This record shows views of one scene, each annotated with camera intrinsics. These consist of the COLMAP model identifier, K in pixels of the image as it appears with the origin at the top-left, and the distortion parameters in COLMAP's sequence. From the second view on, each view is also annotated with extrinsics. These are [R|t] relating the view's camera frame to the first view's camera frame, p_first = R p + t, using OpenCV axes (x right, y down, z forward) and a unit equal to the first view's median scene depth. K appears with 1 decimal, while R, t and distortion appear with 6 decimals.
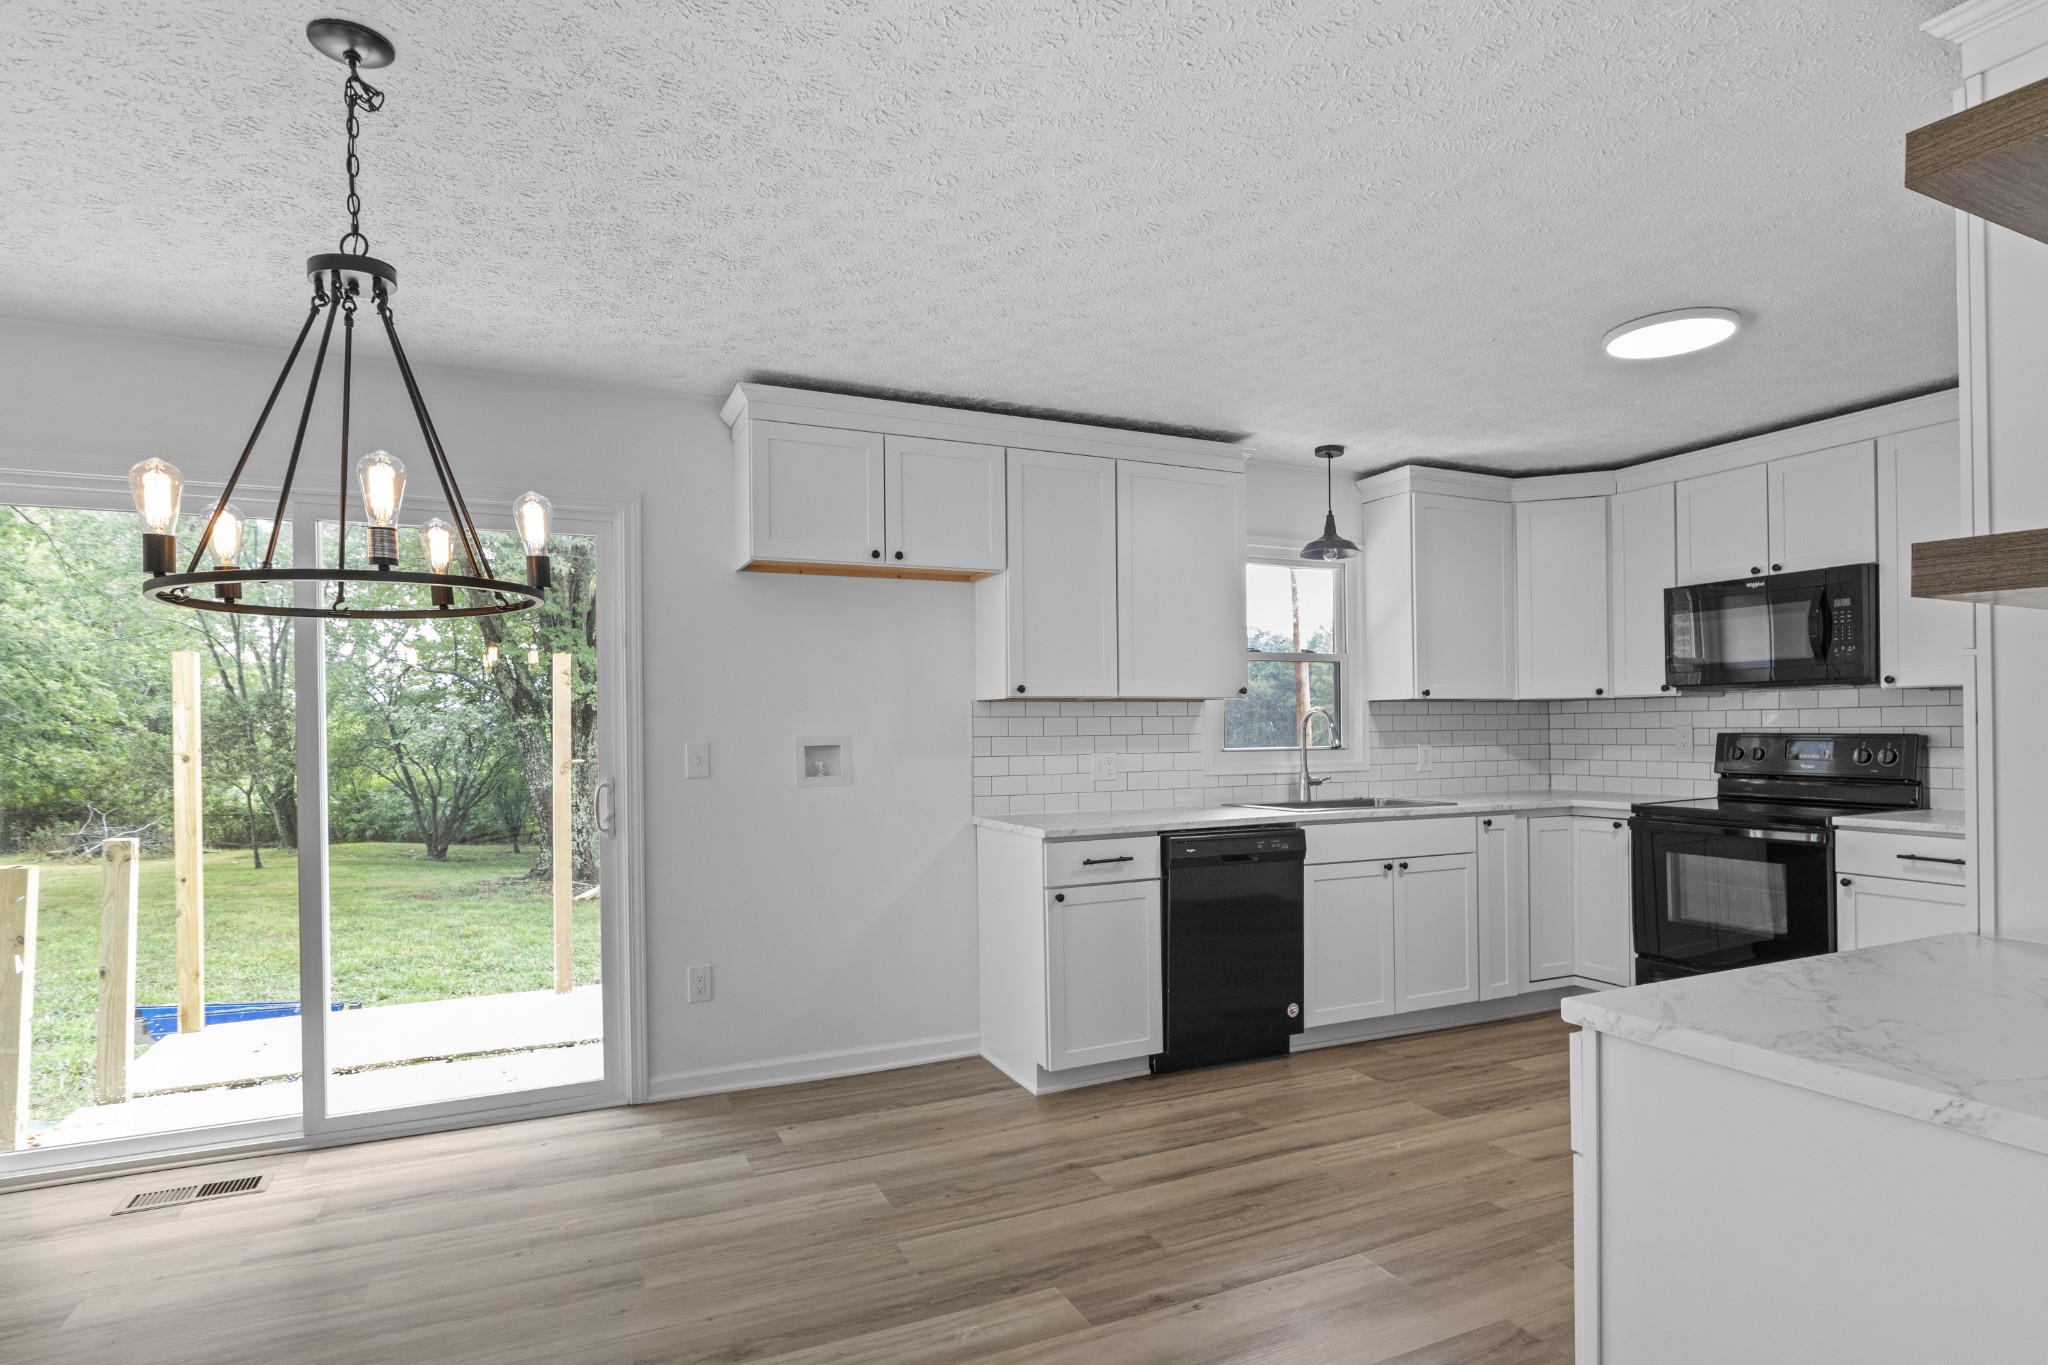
lens RADIAL K [[1137.6, 0, 1068.9], [0, 1137.6, 732.5], [0, 0, 1]] dist [-0.001836, 0.000412]
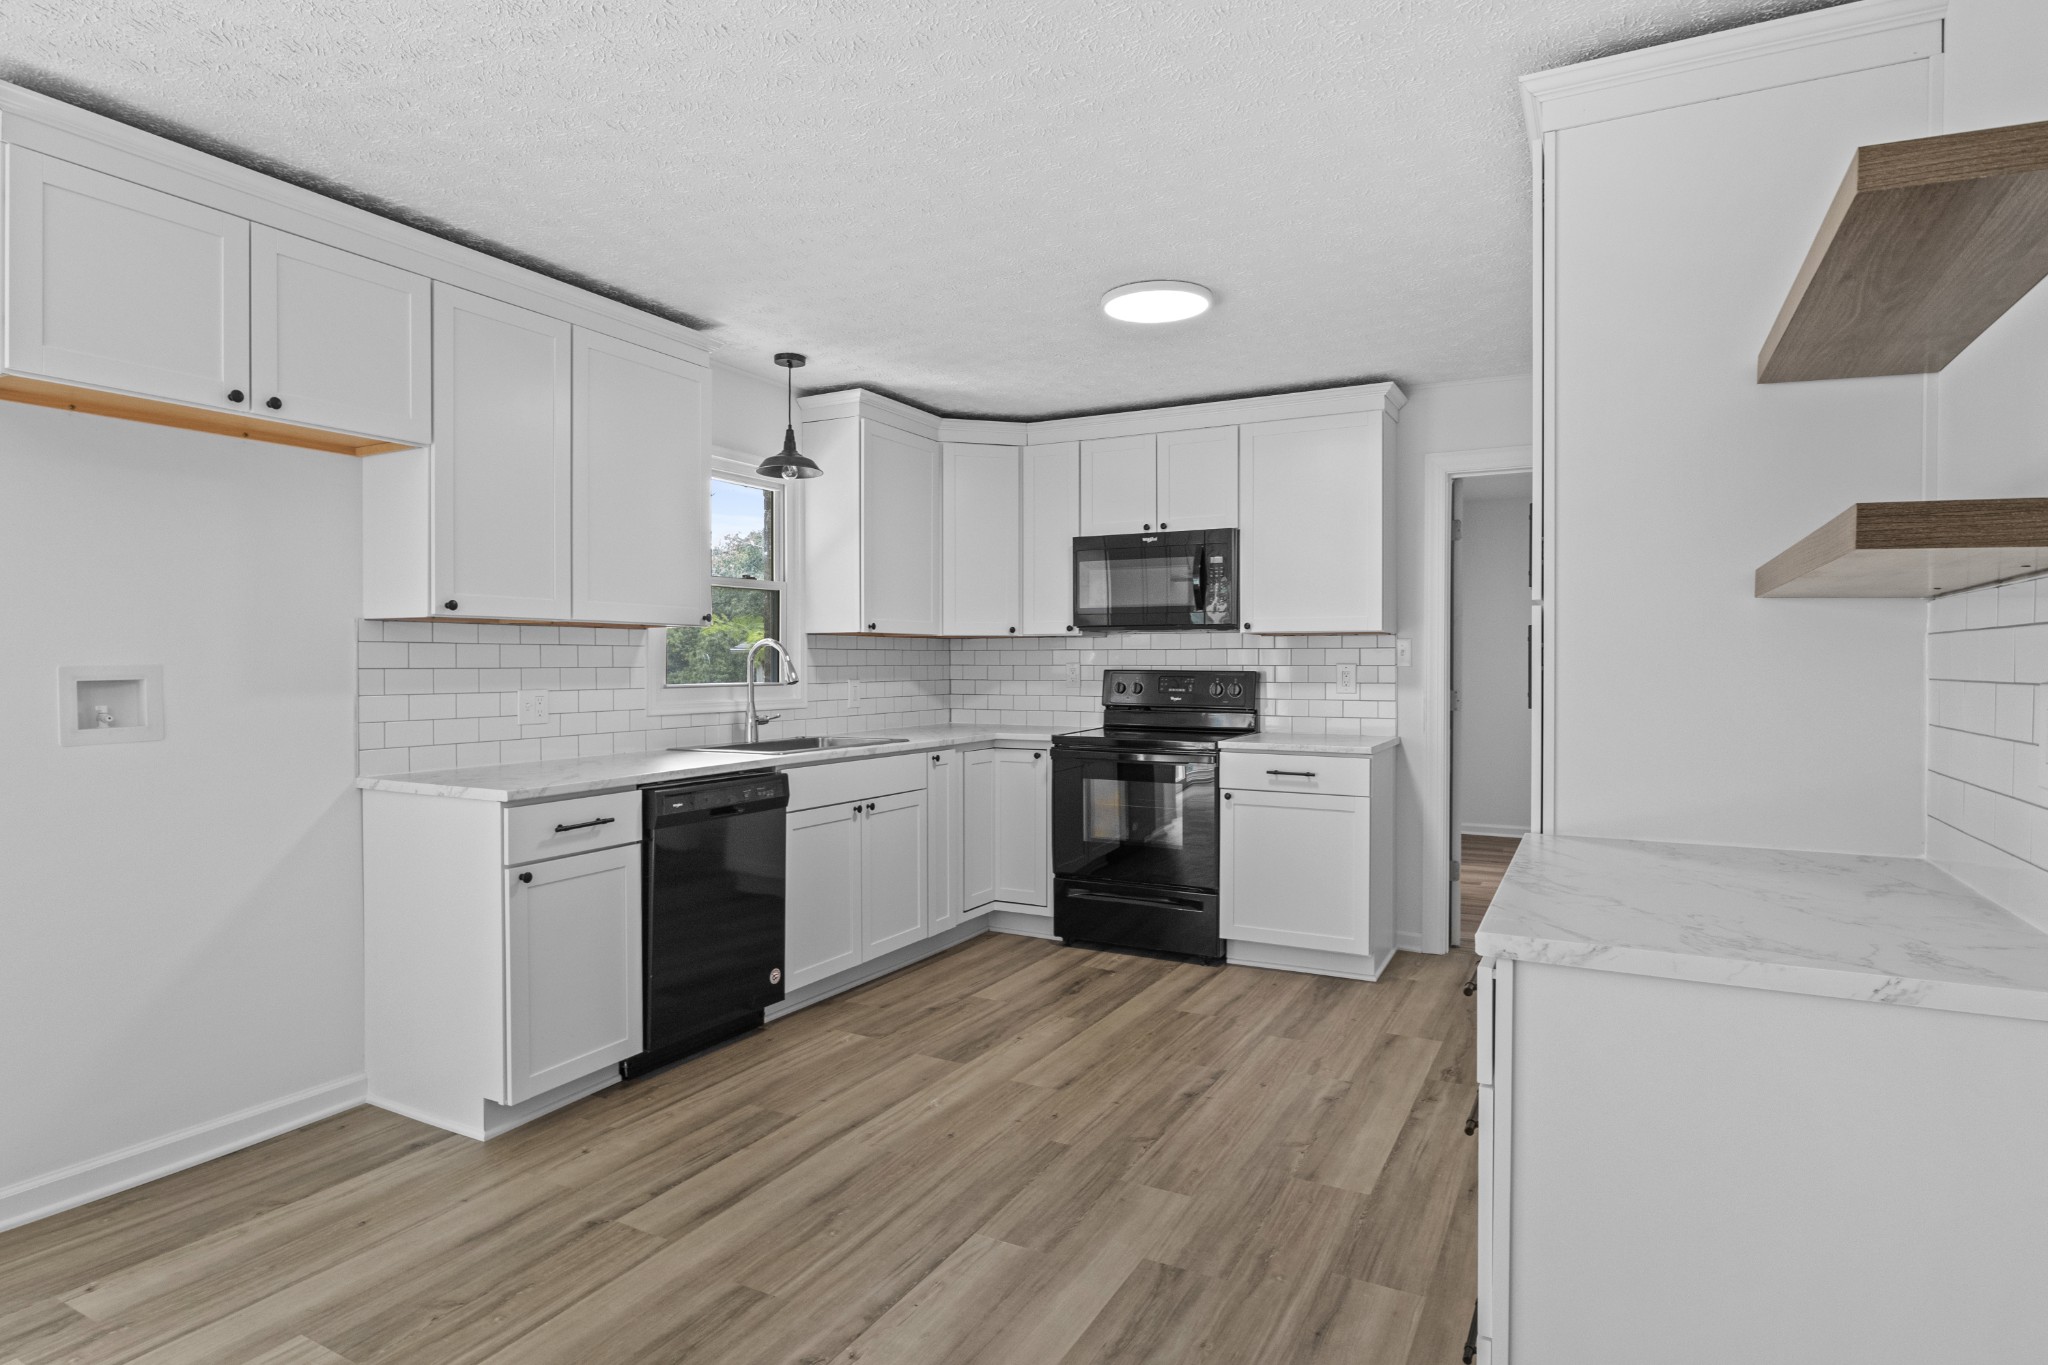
lens RADIAL K [[1137.6, 0, 1056.7], [0, 1137.6, 670.0], [0, 0, 1]] dist [-0.001836, 0.000412]
pose [[0.801715, 0.006138, 0.597675, -0.173104], [-0.006643, 0.999977, -0.001358, 0.003084], [-0.597670, -0.002881, 0.801737, 0.161050]]
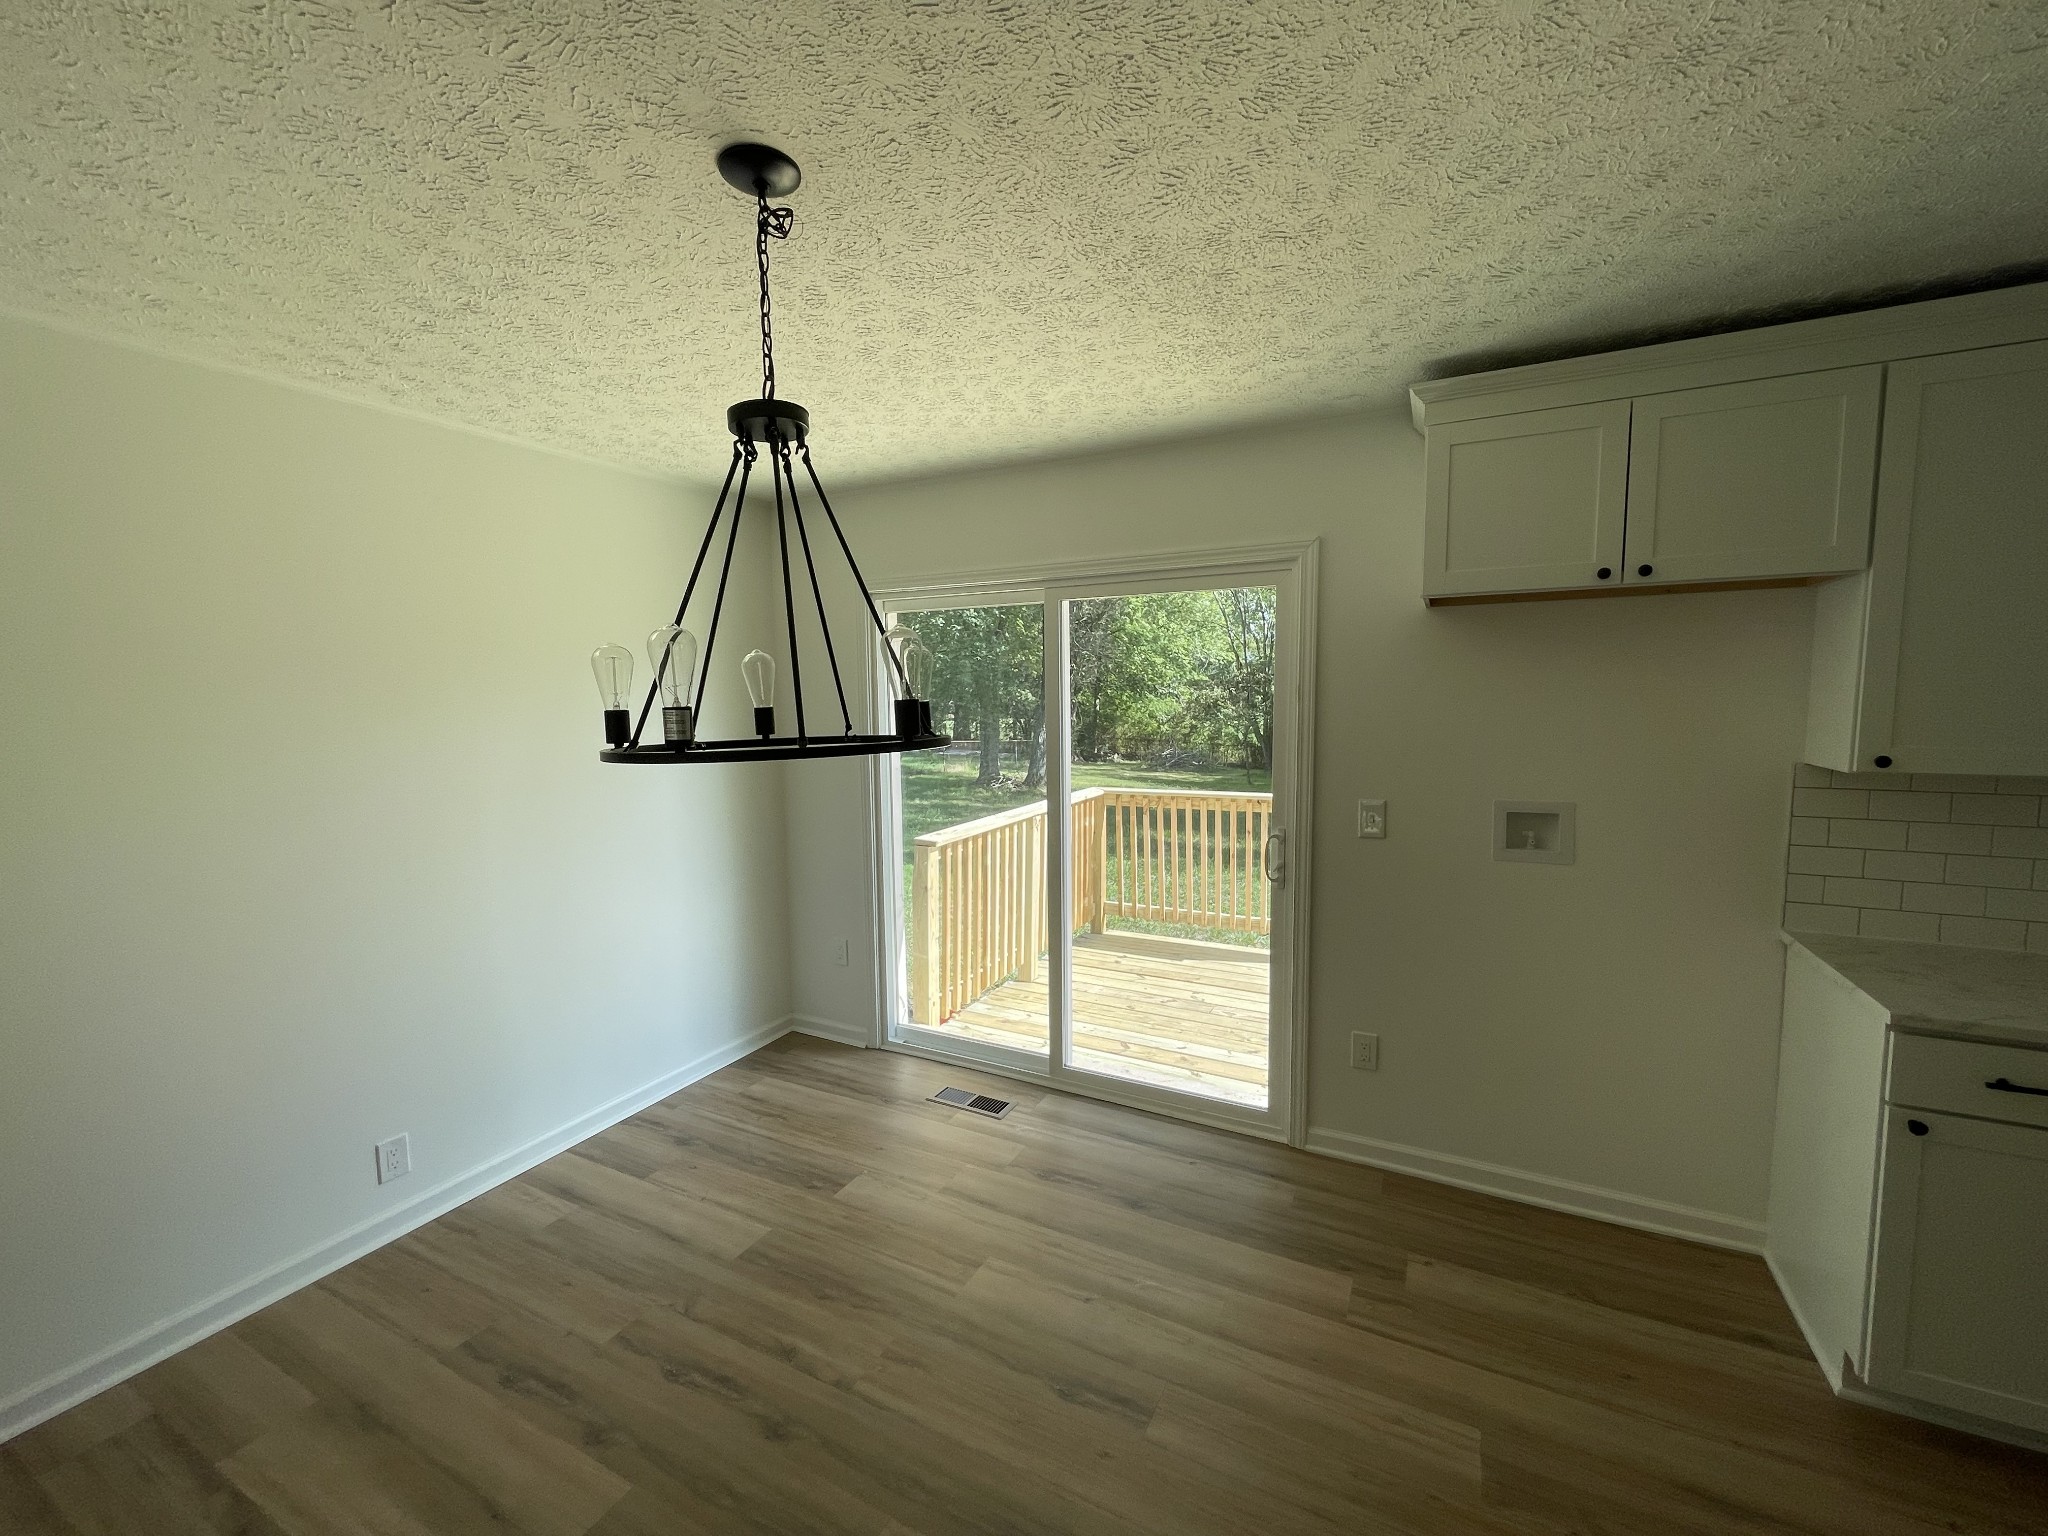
lens RADIAL K [[843.9, 0, 1017.2], [0, 843.9, 766.4], [0, 0, 1]] dist [-0.001427, -0.001035]
pose [[0.582367, 0.082465, -0.808733, 0.055438], [0.004577, 0.994493, 0.104703, -0.087696], [0.812913, -0.064677, 0.578782, 0.356816]]
